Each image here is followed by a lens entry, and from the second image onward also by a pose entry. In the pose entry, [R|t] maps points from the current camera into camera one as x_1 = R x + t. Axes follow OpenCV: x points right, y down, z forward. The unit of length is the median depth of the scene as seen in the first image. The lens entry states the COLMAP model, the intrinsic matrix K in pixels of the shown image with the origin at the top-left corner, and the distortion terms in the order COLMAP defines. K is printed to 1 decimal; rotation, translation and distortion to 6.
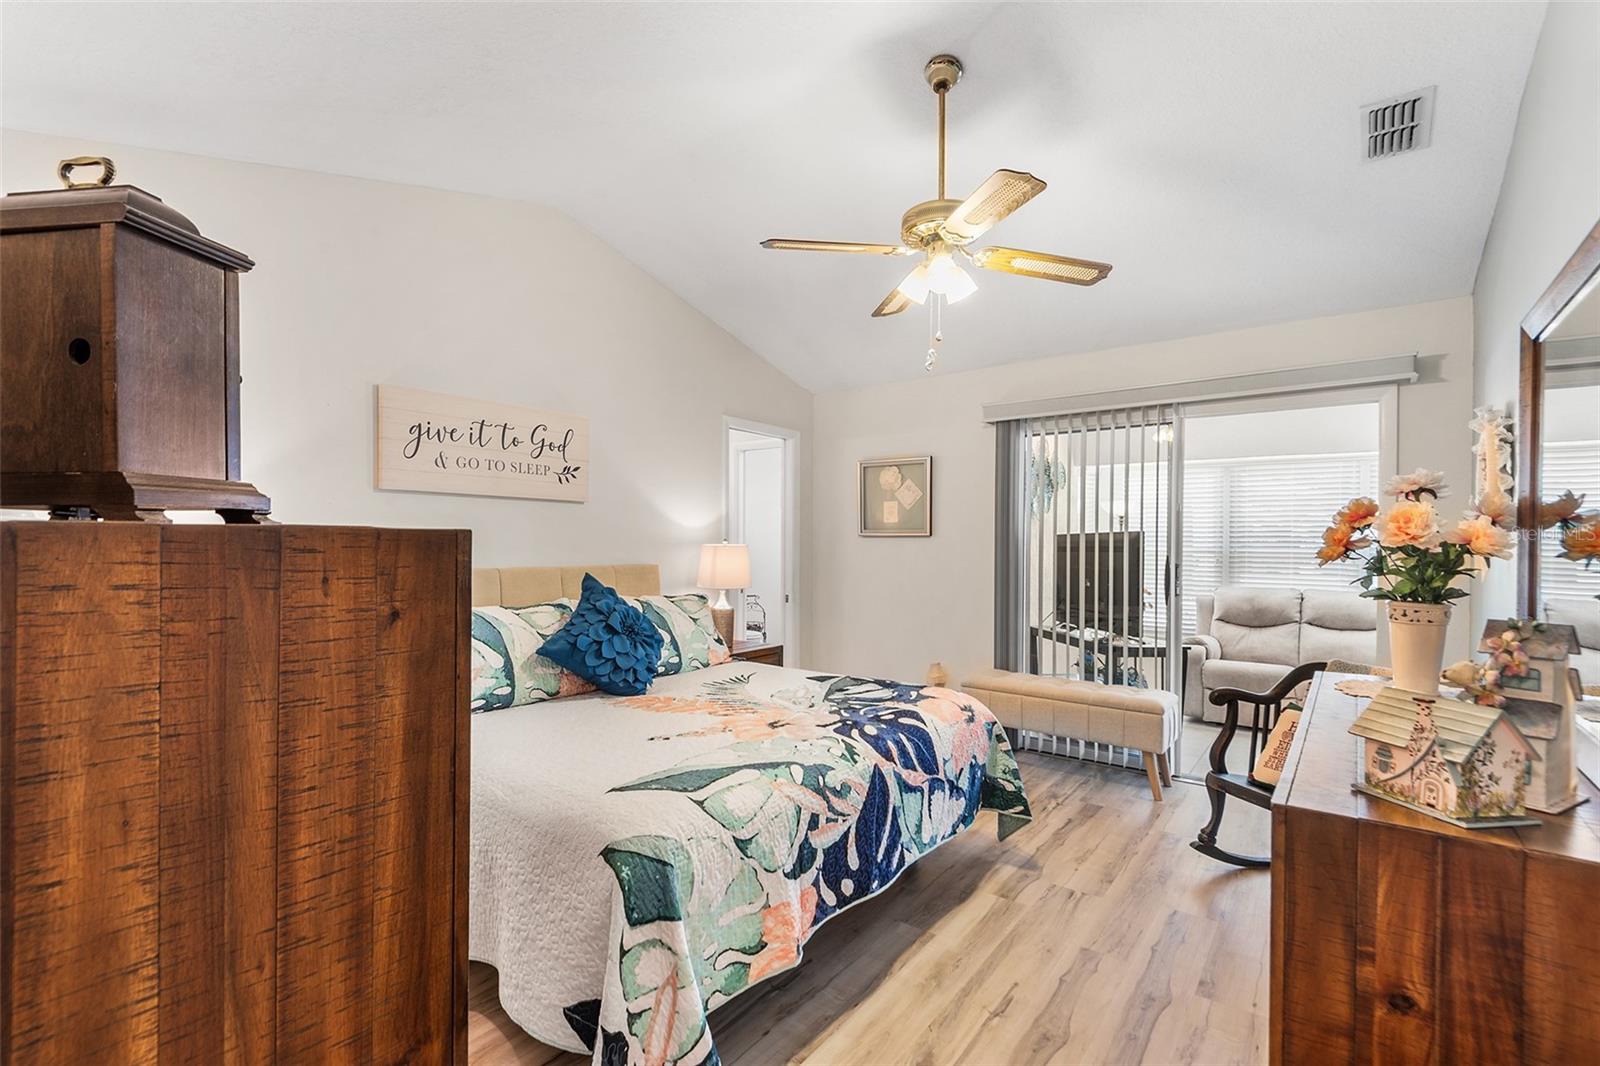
lens RADIAL K [[722.8, 0, 790.5], [0, 722.8, 547.8], [0, 0, 1]] dist [0.018187, -0.008530]
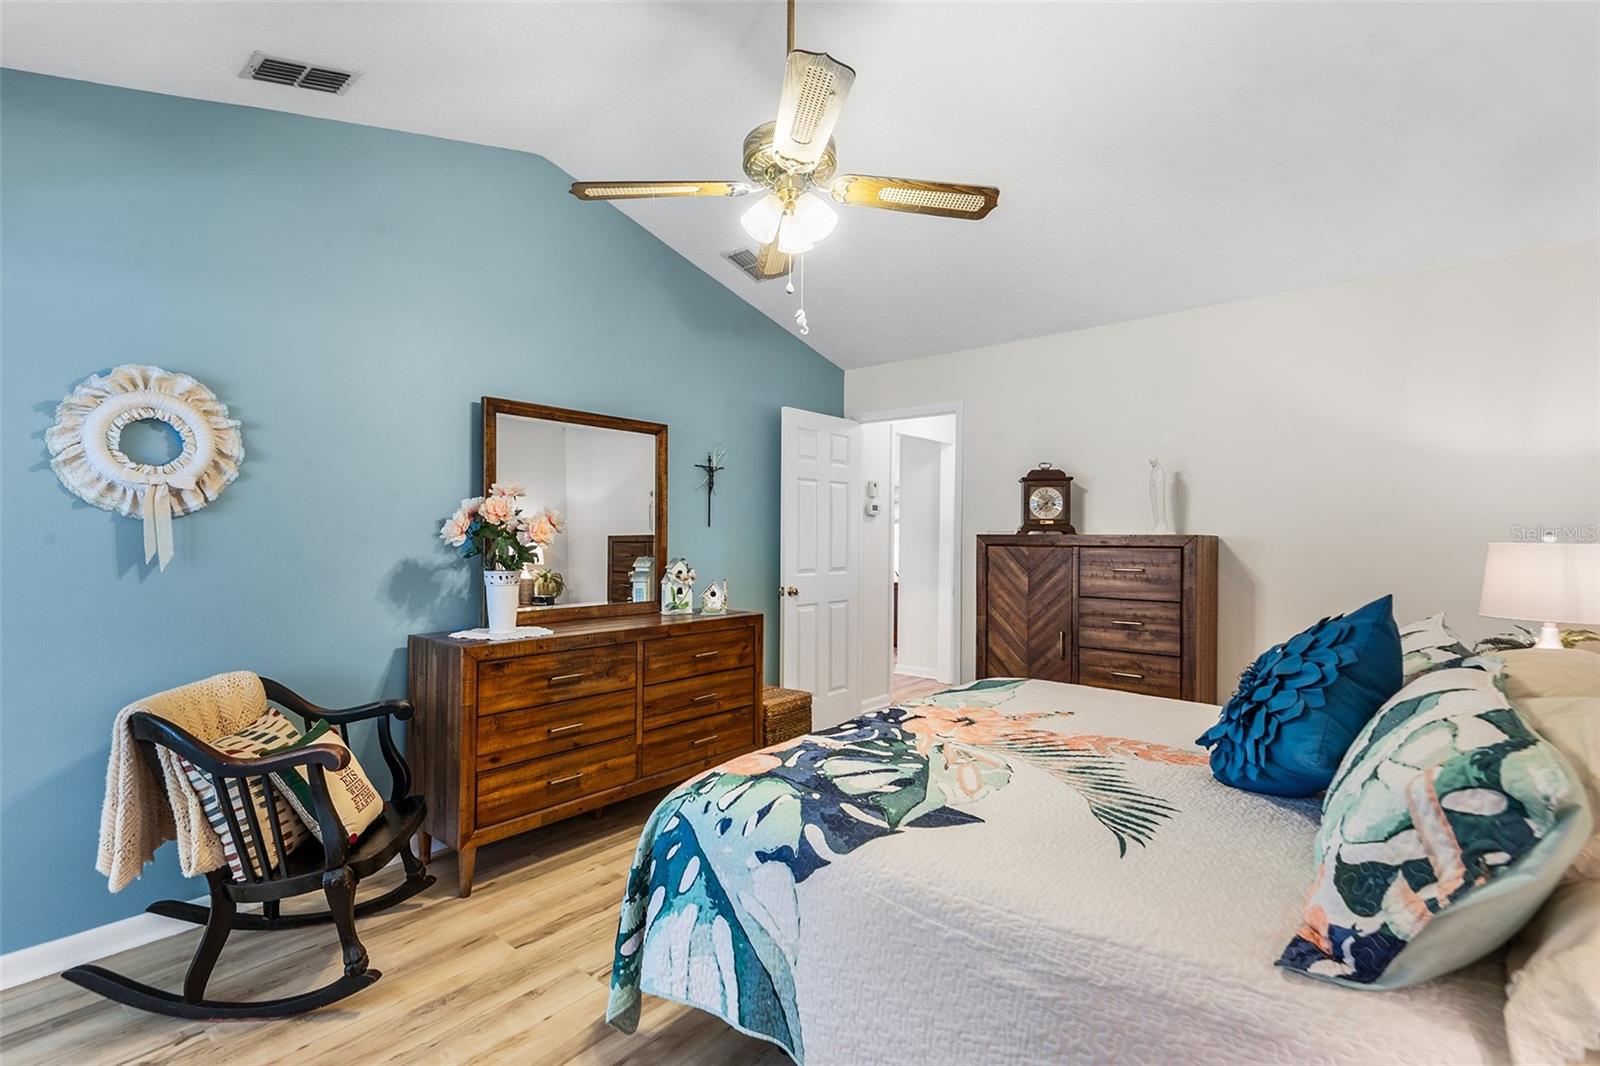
lens RADIAL K [[722.8, 0, 811.0], [0, 722.8, 537.5], [0, 0, 1]] dist [0.018187, -0.008530]
pose [[-0.999368, -0.012410, 0.033298, 0.146589], [-0.012259, 0.999914, 0.004725, -0.004888], [-0.033354, 0.004313, -0.999434, 1.811723]]
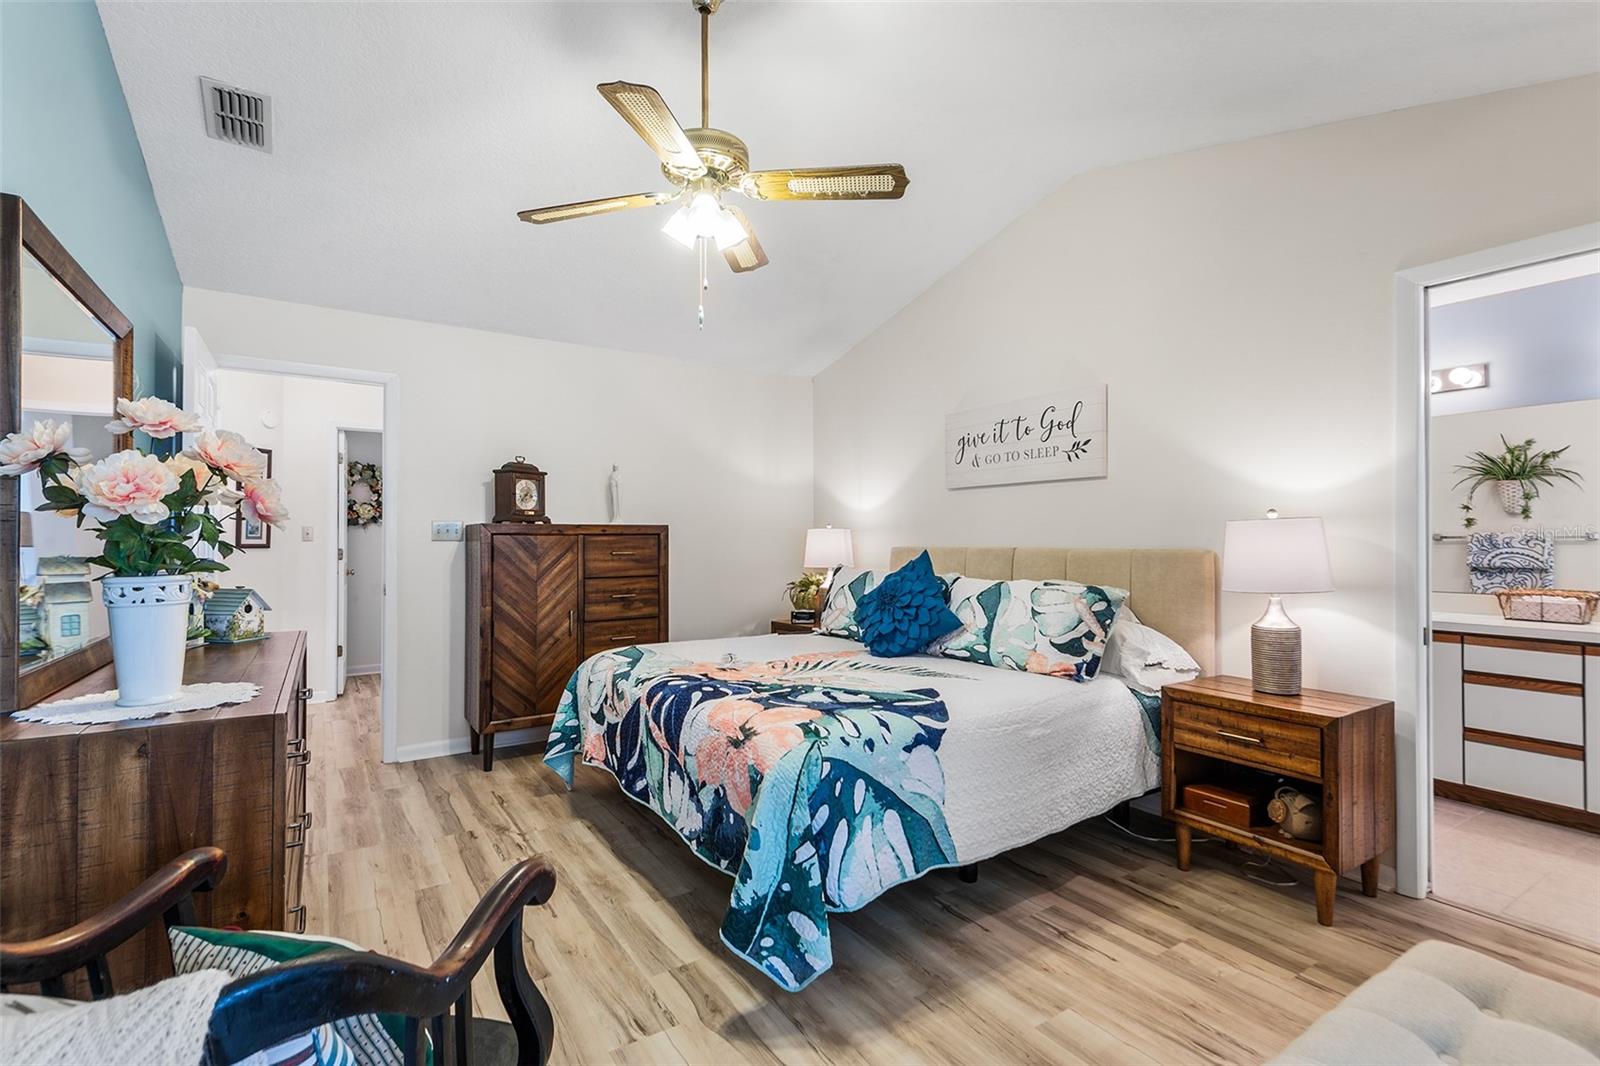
lens RADIAL K [[722.8, 0, 789.5], [0, 722.8, 521.6], [0, 0, 1]] dist [0.018187, -0.008530]
pose [[-0.338780, -0.027217, -0.940472, 1.003382], [-0.002990, 0.999608, -0.027851, 0.026338], [0.940861, -0.006623, -0.338729, 1.382200]]
